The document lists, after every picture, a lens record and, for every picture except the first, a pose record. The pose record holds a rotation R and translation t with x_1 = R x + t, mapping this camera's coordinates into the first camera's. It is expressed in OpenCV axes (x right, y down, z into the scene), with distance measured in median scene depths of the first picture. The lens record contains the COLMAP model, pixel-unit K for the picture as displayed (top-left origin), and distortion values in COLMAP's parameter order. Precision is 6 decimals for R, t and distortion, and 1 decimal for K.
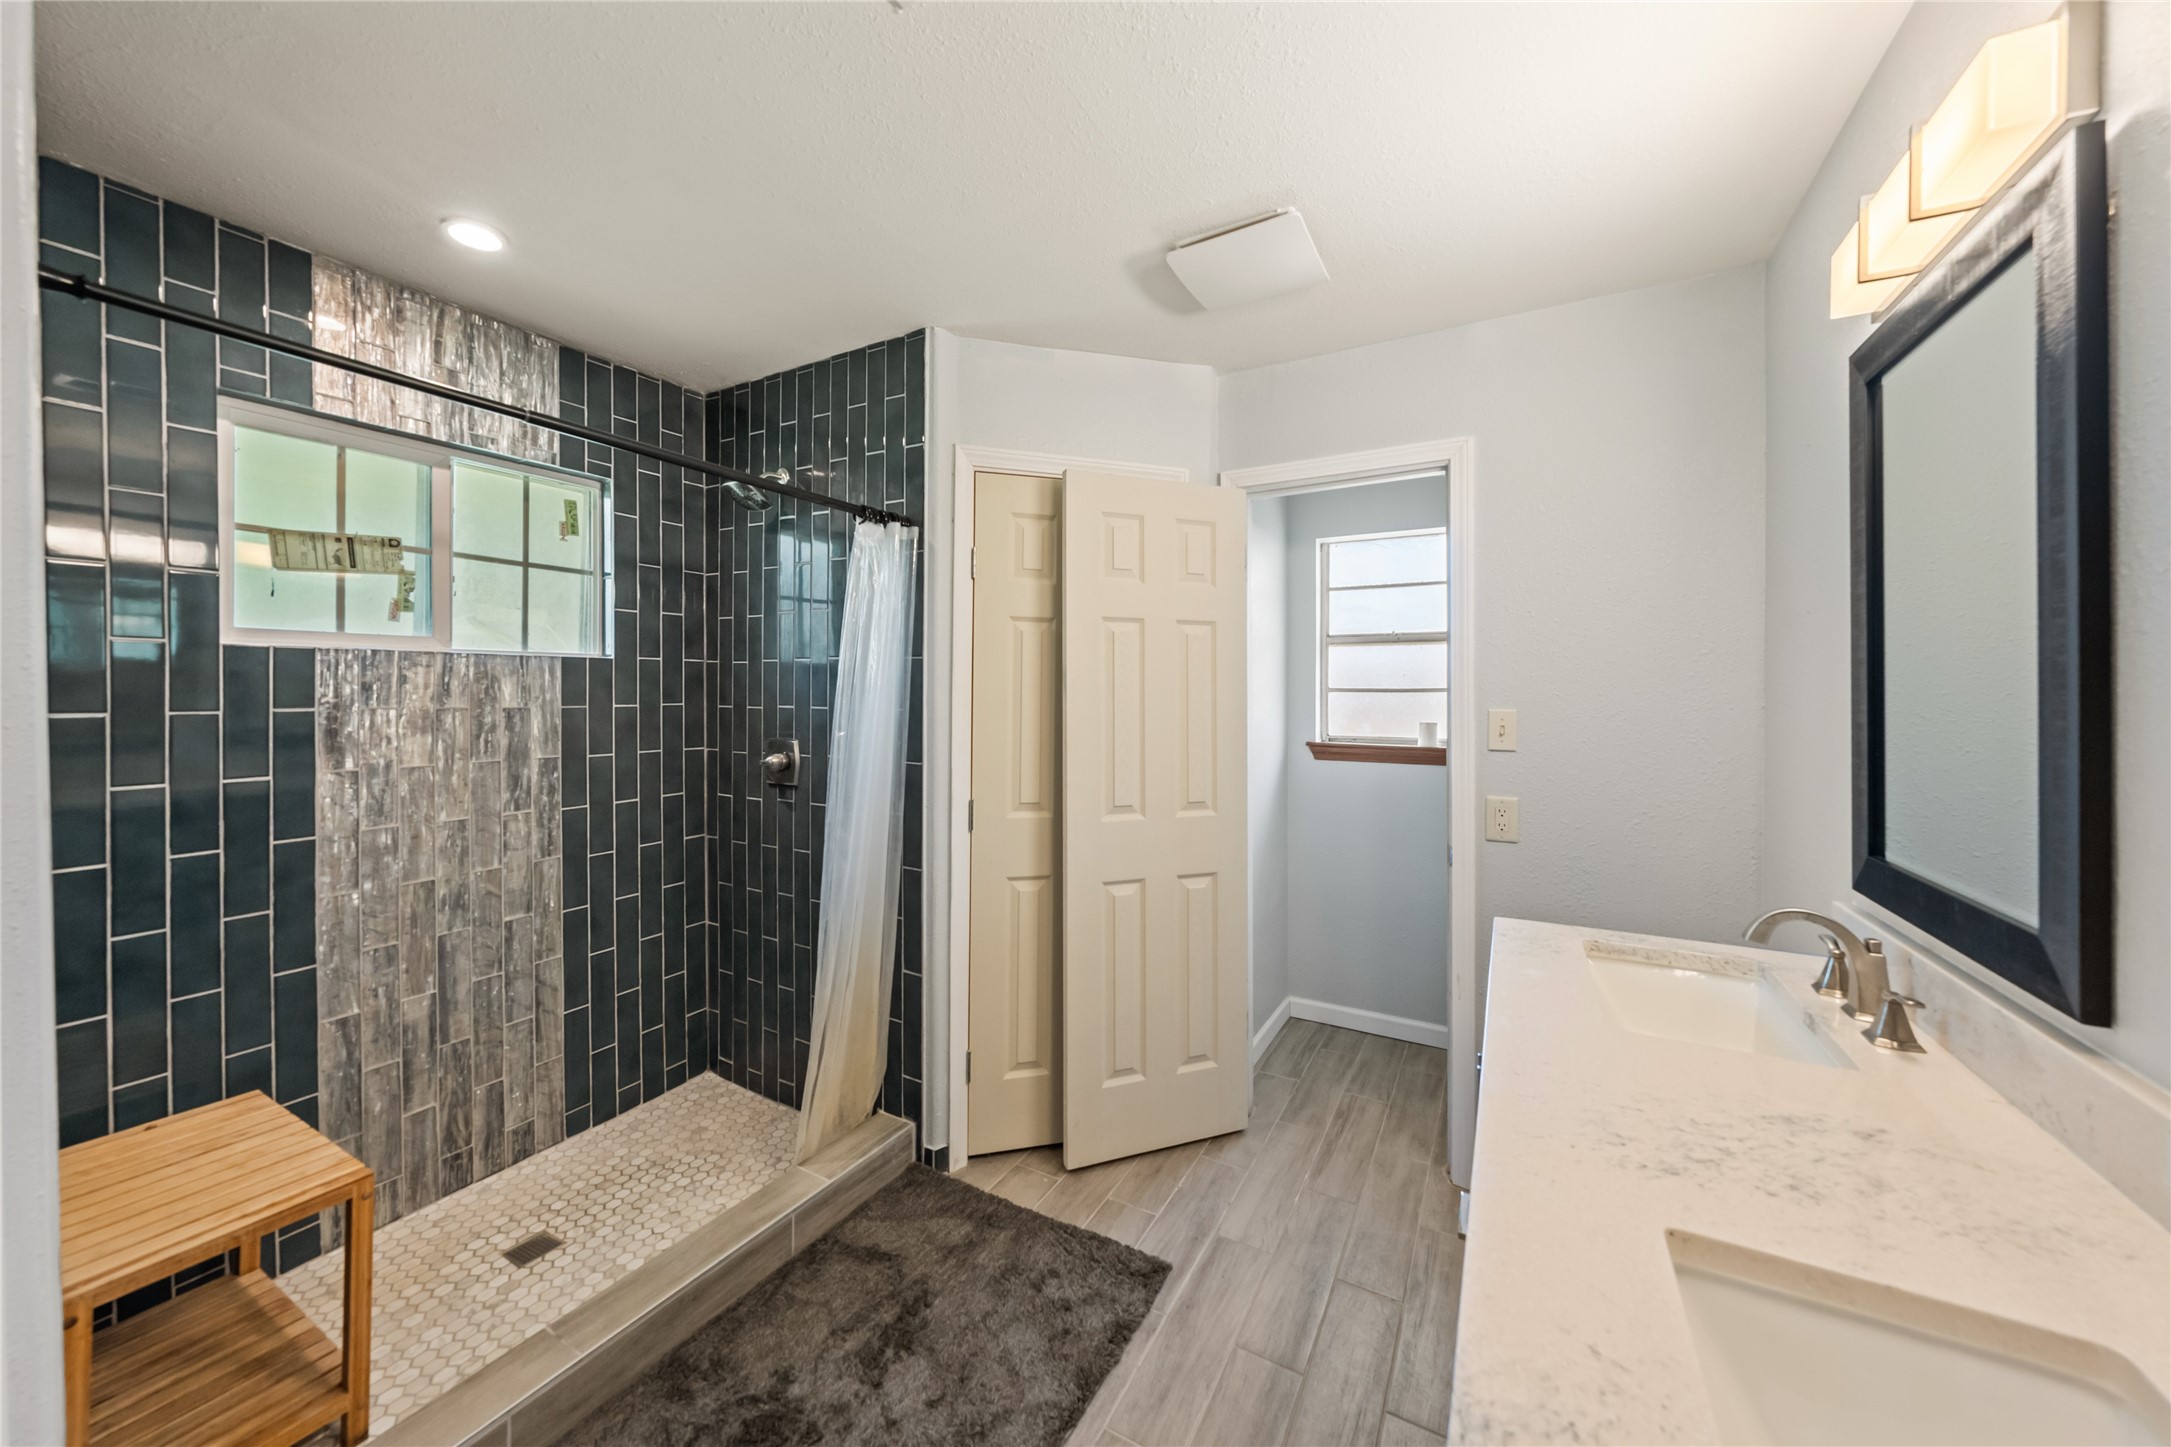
lens RADIAL K [[754.2, 0, 1098.9], [0, 754.2, 710.0], [0, 0, 1]] dist [-0.002002, -0.000586]
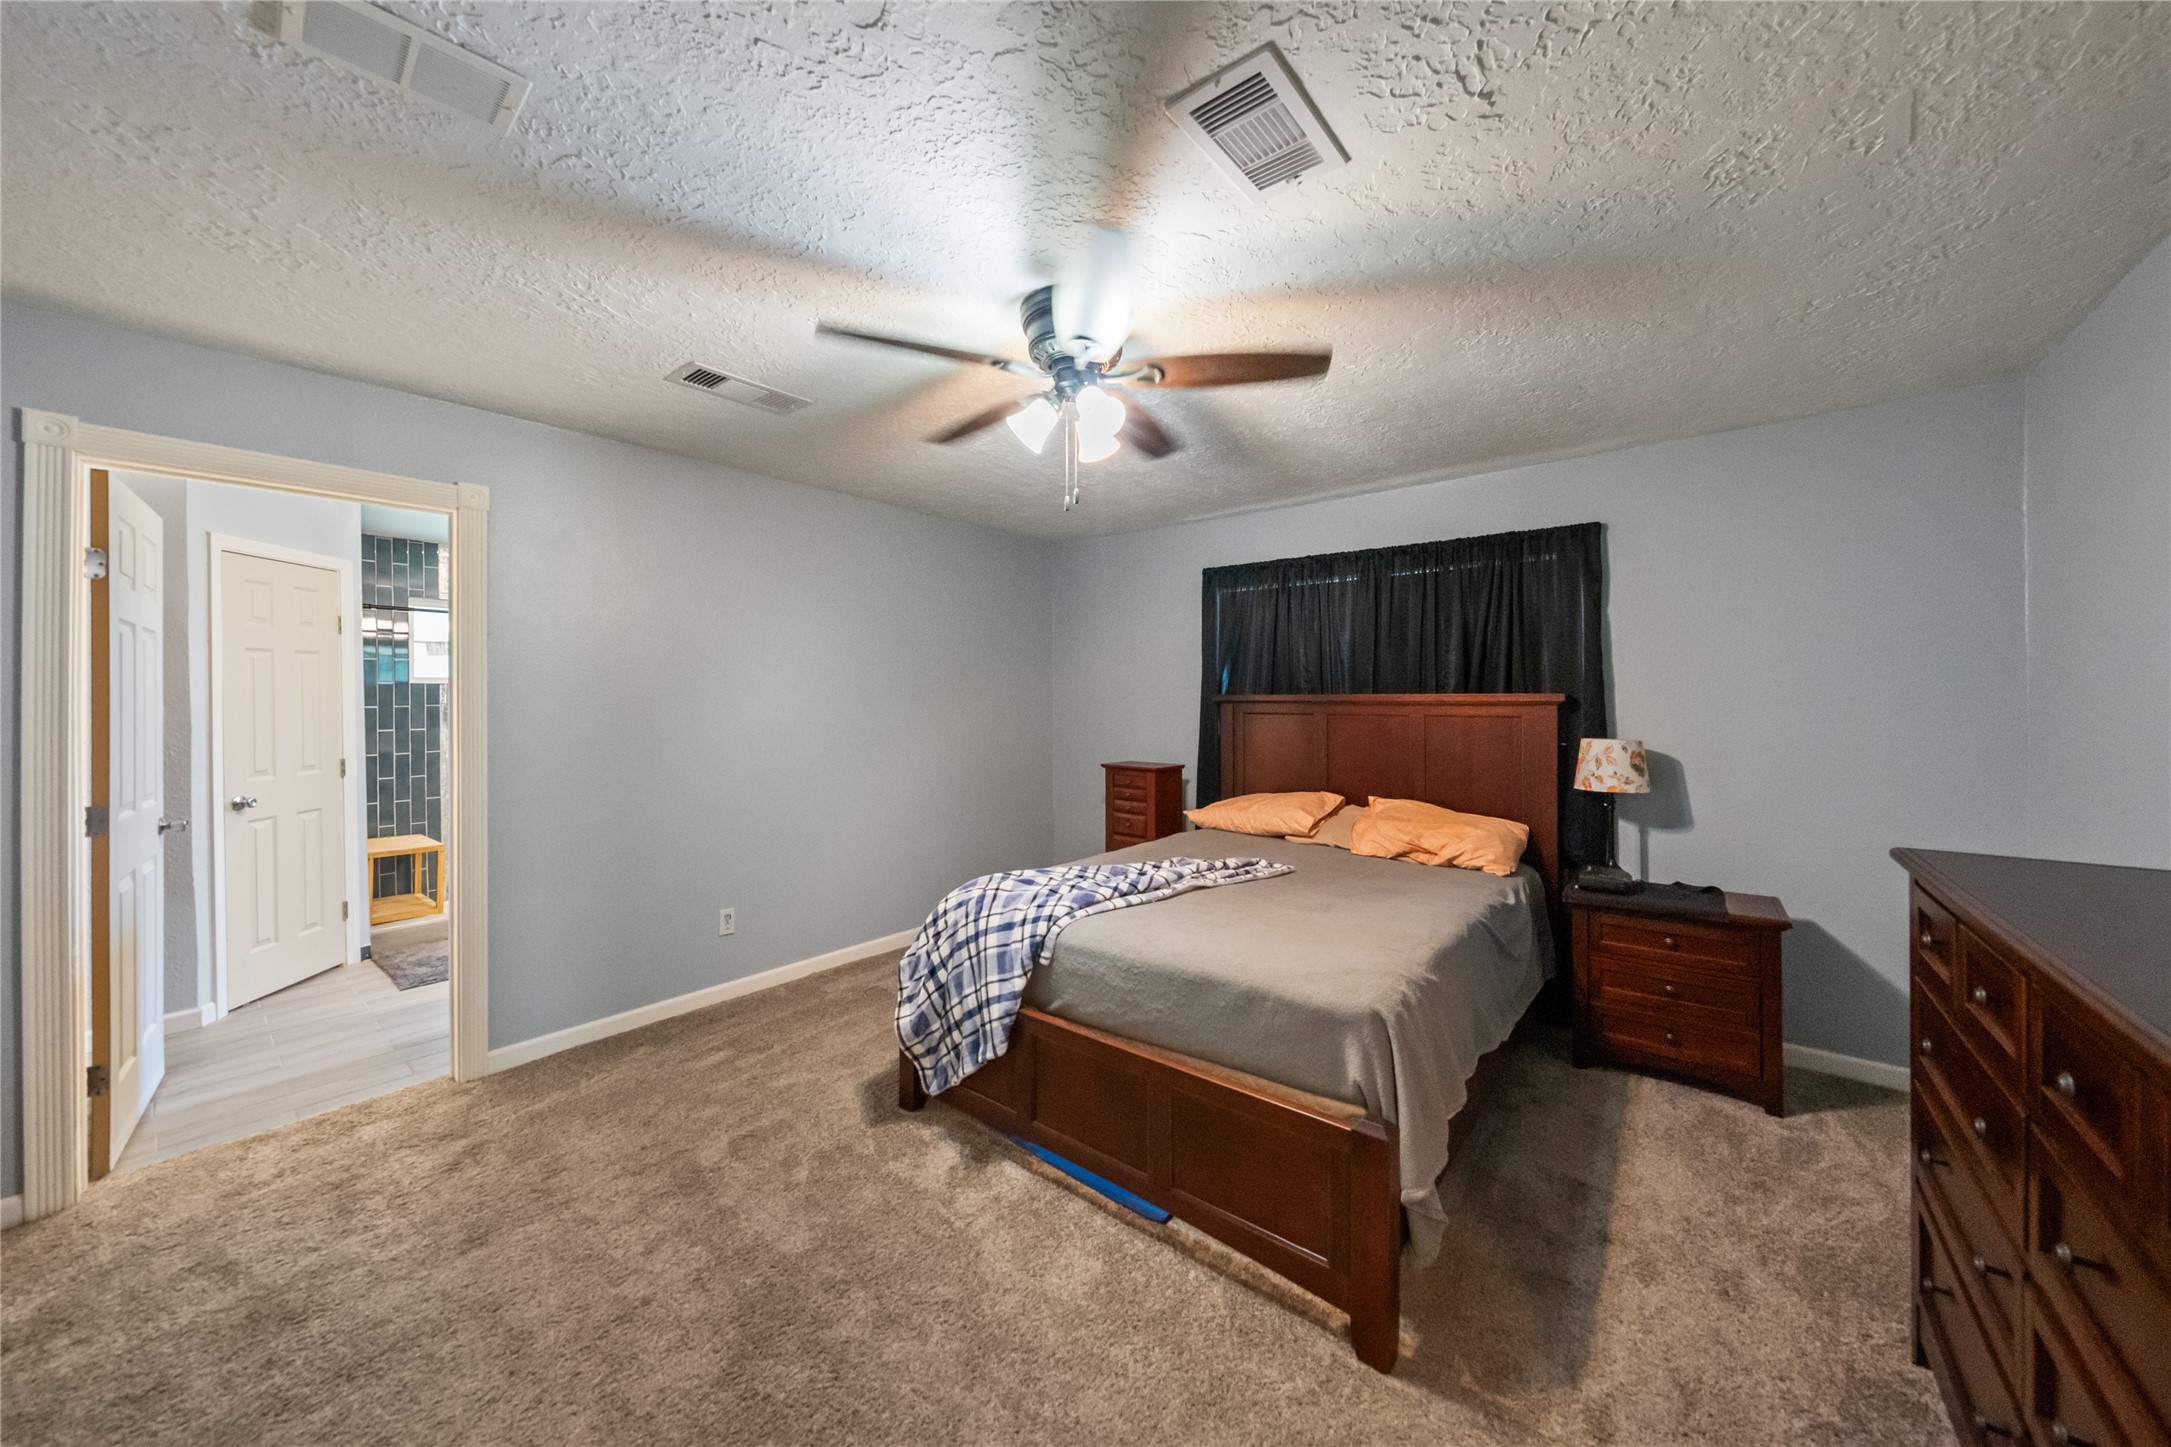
lens RADIAL K [[754.2, 0, 1074.5], [0, 754.2, 709.7], [0, 0, 1]] dist [-0.002002, -0.000586]
pose [[0.982236, 0.000431, -0.187648, 1.933134], [0.000017, 0.999997, 0.002385, 0.009146], [0.187649, -0.002345, 0.982233, -1.403460]]
